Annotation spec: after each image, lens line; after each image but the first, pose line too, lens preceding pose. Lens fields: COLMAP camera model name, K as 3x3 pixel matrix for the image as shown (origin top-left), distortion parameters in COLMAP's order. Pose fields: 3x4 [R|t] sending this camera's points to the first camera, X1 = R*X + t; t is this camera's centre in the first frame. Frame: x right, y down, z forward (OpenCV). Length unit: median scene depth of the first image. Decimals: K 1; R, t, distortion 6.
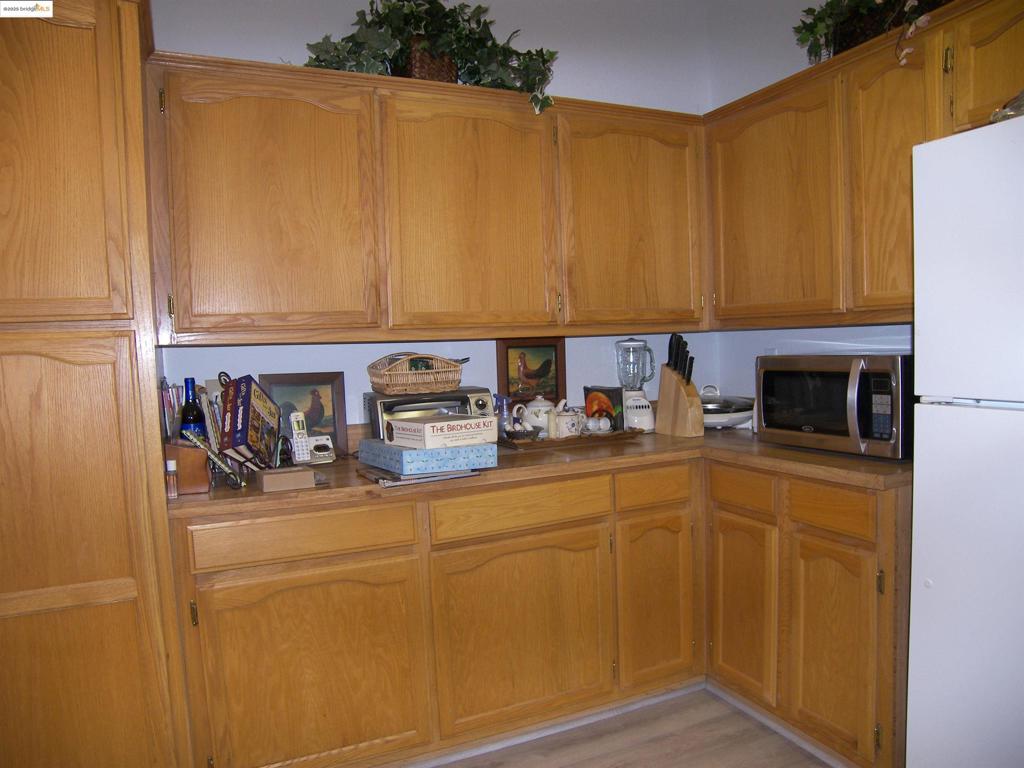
lens RADIAL K [[720.2, 0, 505.4], [0, 720.2, 395.6], [0, 0, 1]] dist [-0.149720, 0.104288]
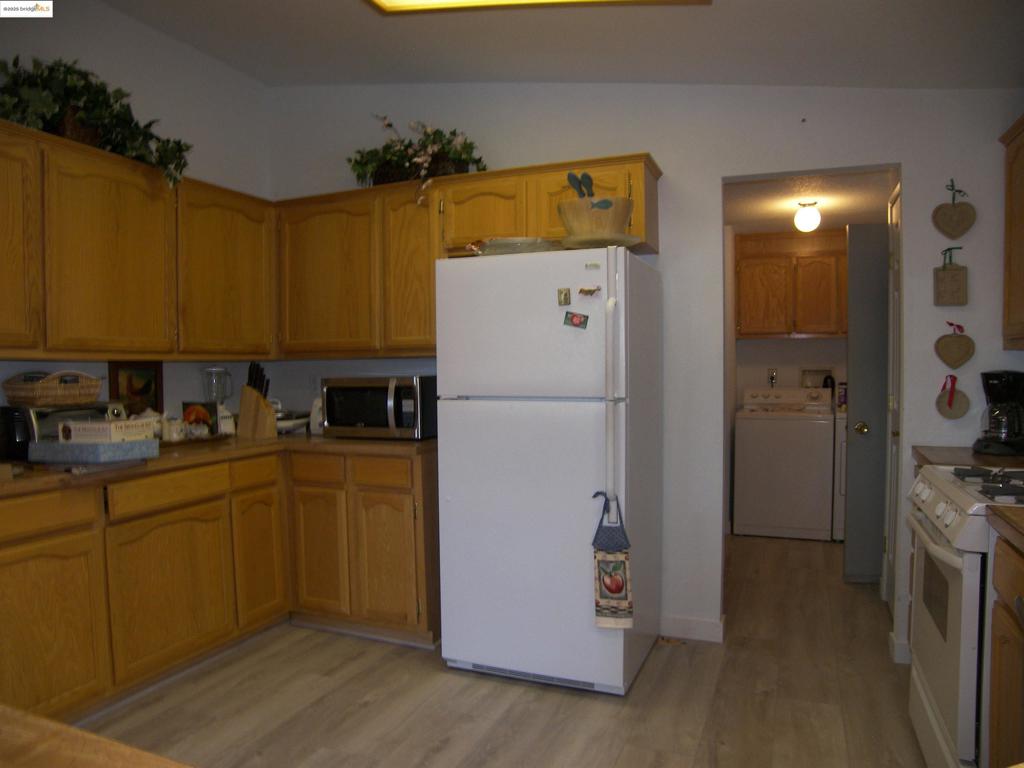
lens RADIAL K [[720.2, 0, 505.4], [0, 720.2, 395.6], [0, 0, 1]] dist [-0.149720, 0.104288]
pose [[0.730960, 0.002999, 0.682413, -0.377267], [0.033911, 0.998595, -0.040711, 0.055002], [-0.681577, 0.052900, 0.729832, -0.332012]]
